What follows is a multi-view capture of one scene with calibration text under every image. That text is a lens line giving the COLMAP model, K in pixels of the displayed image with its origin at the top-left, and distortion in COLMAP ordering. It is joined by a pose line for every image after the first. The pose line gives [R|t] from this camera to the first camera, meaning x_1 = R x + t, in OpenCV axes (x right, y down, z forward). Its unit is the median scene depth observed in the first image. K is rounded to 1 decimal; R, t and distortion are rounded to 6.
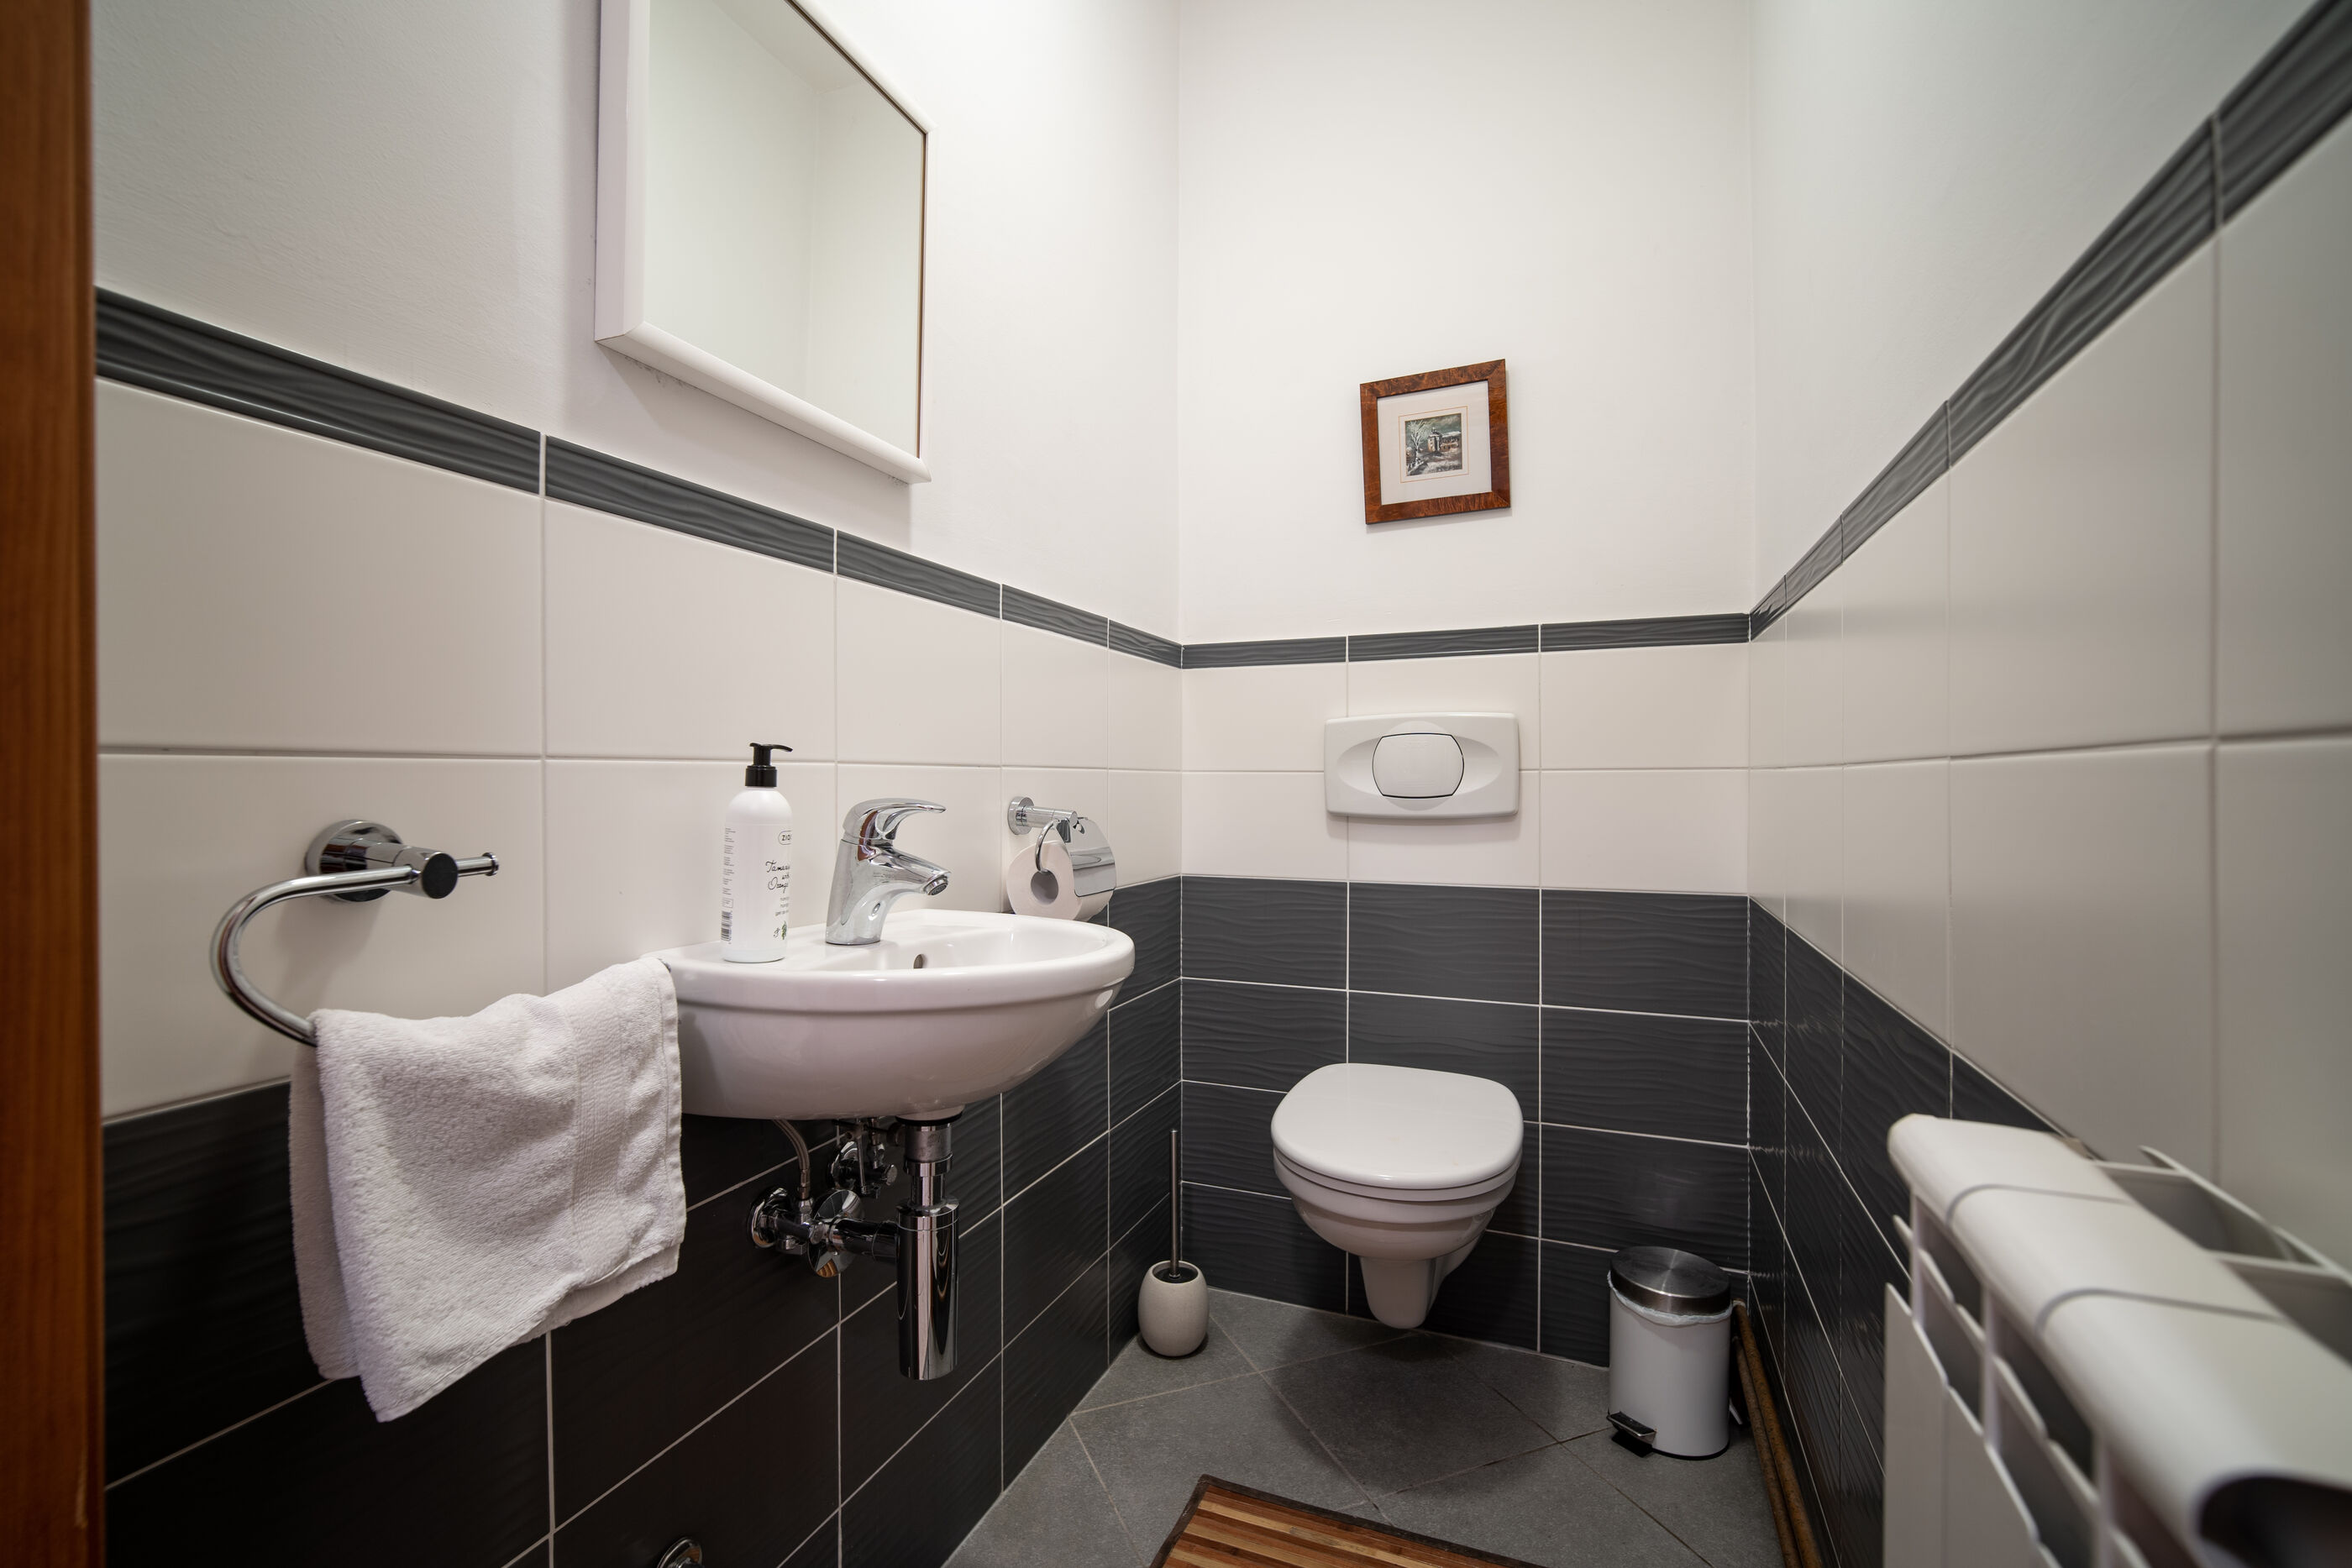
lens RADIAL K [[1020.5, 0, 1161.8], [0, 1020.5, 792.6], [0, 0, 1]] dist [-0.012047, 0.007761]
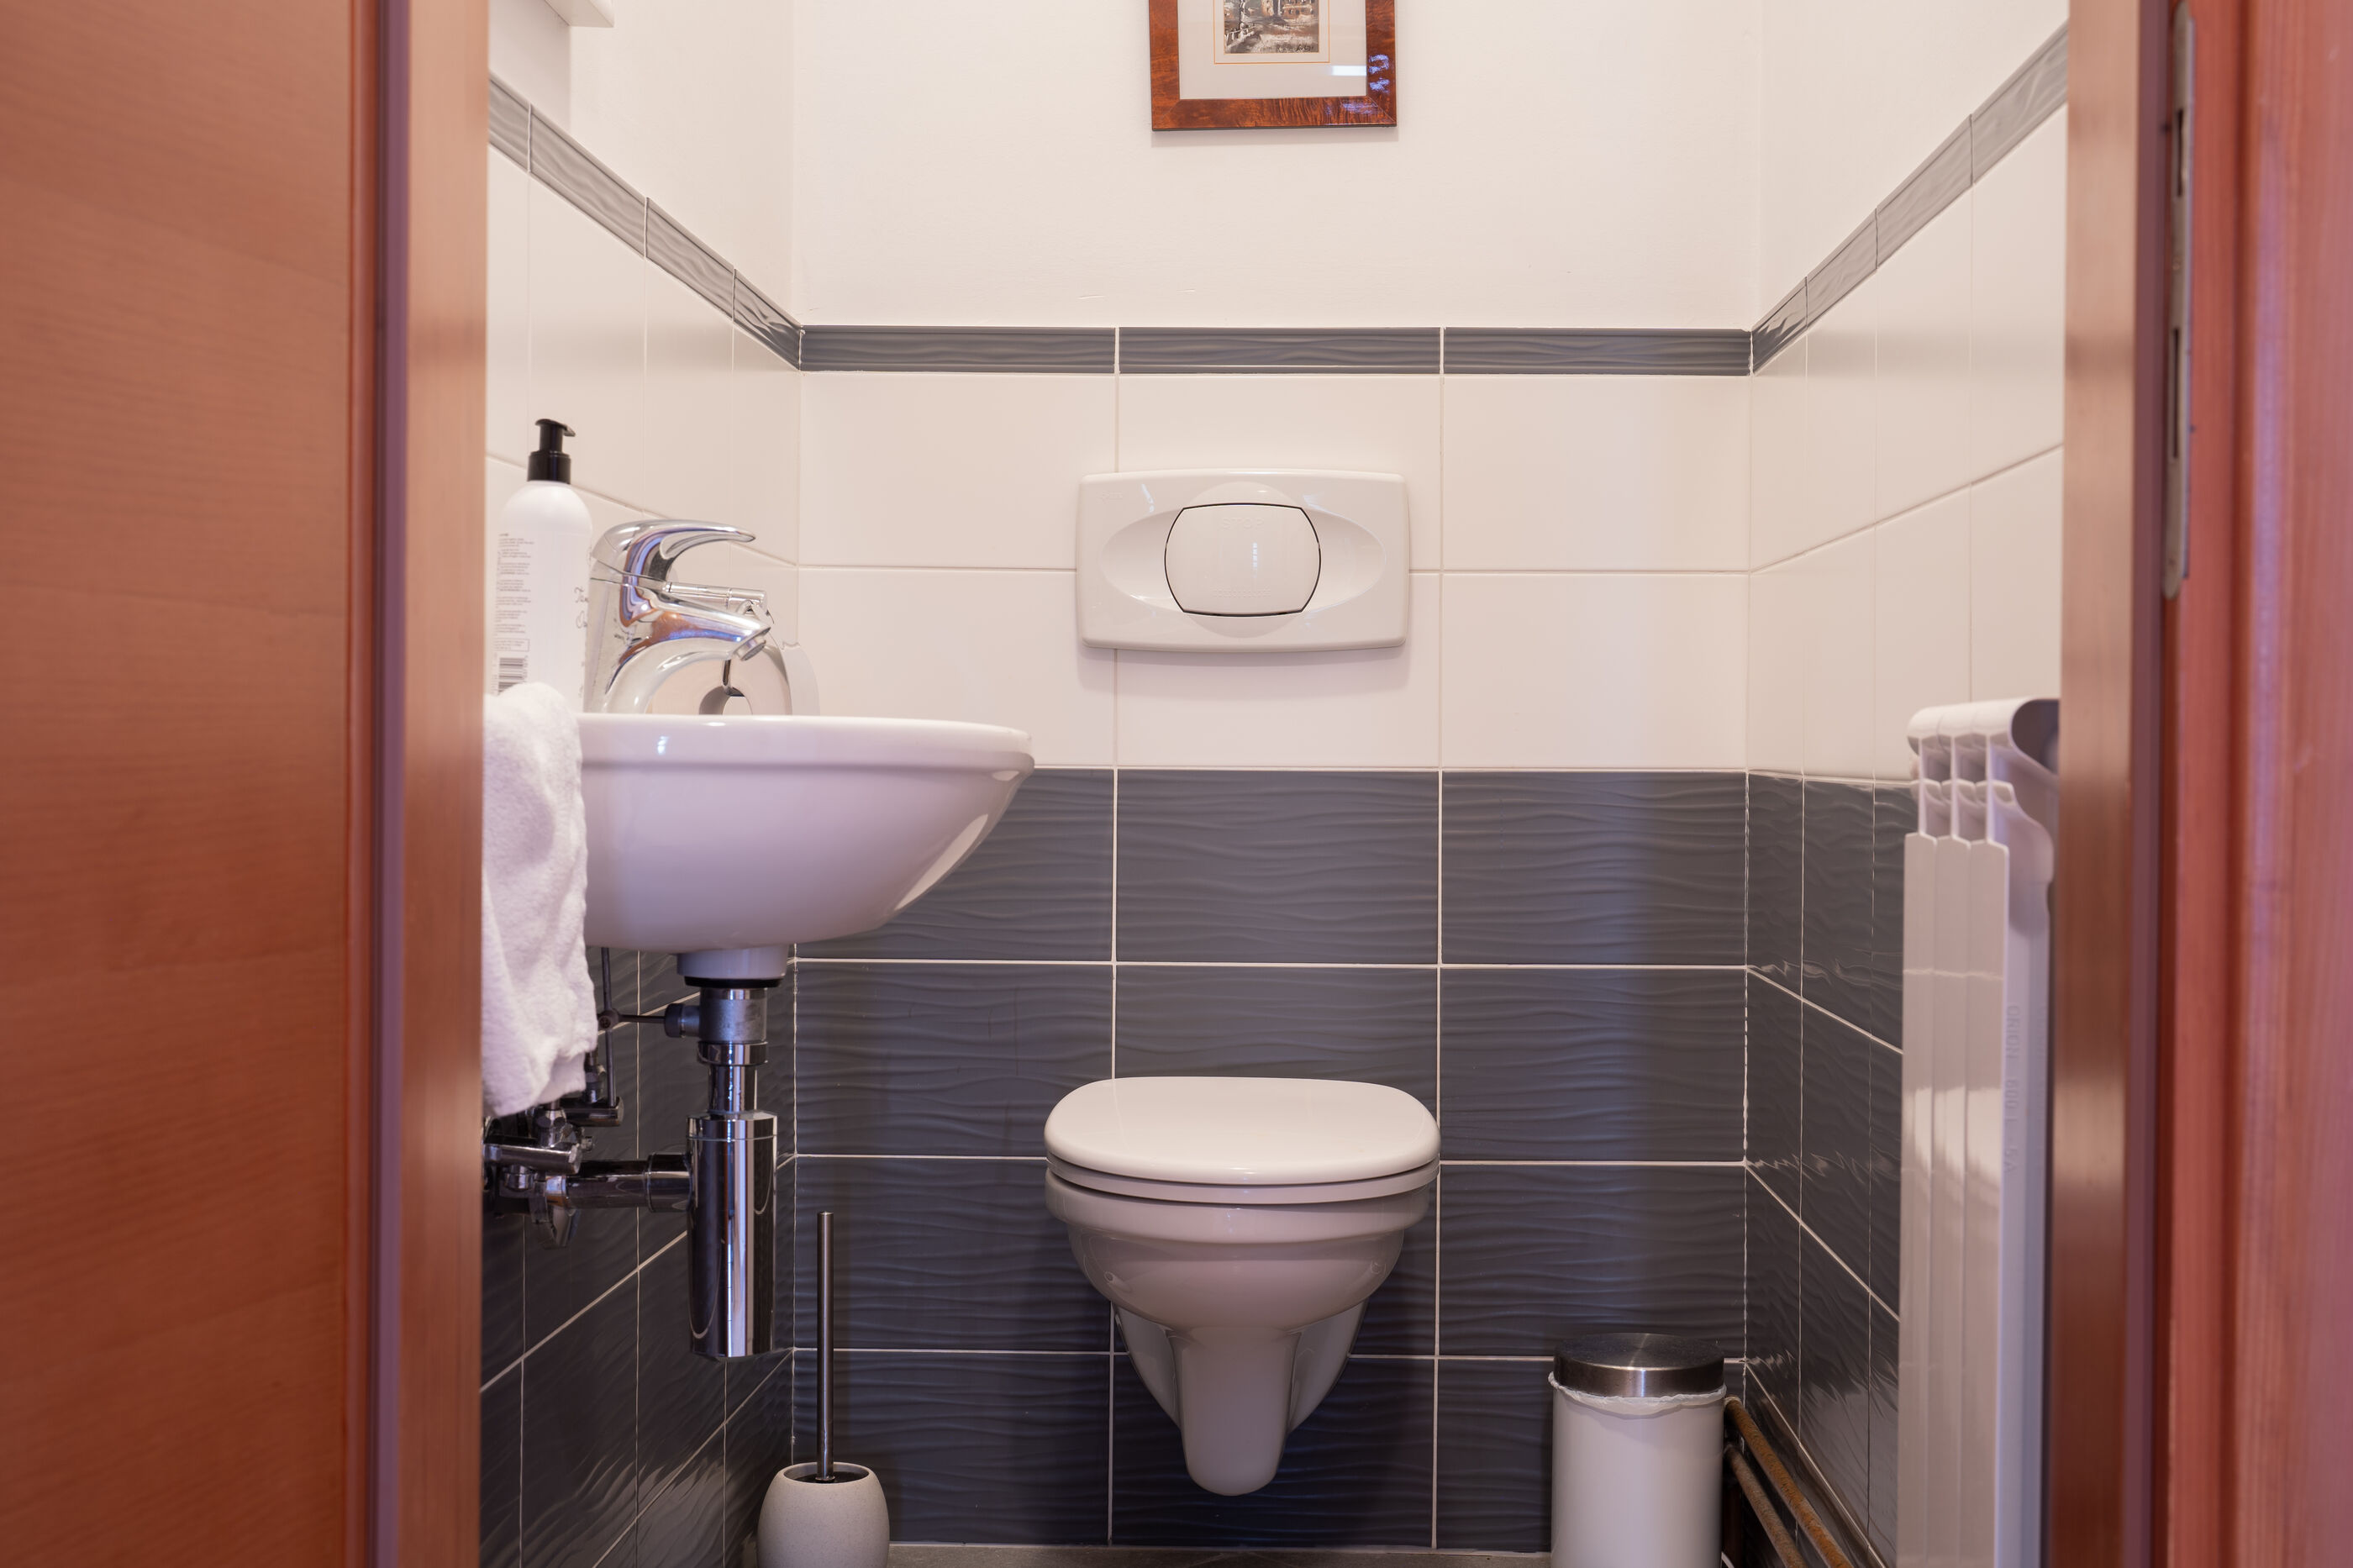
lens RADIAL K [[2799.7, 0, 1265.9], [0, 2799.7, 777.6], [0, 0, 1]] dist [-0.005340, 0.028242]
pose [[0.929201, 0.004865, 0.369543, -0.327949], [-0.005683, 0.999983, 0.001125, 0.096578], [-0.369532, -0.003145, 0.929213, -0.484417]]
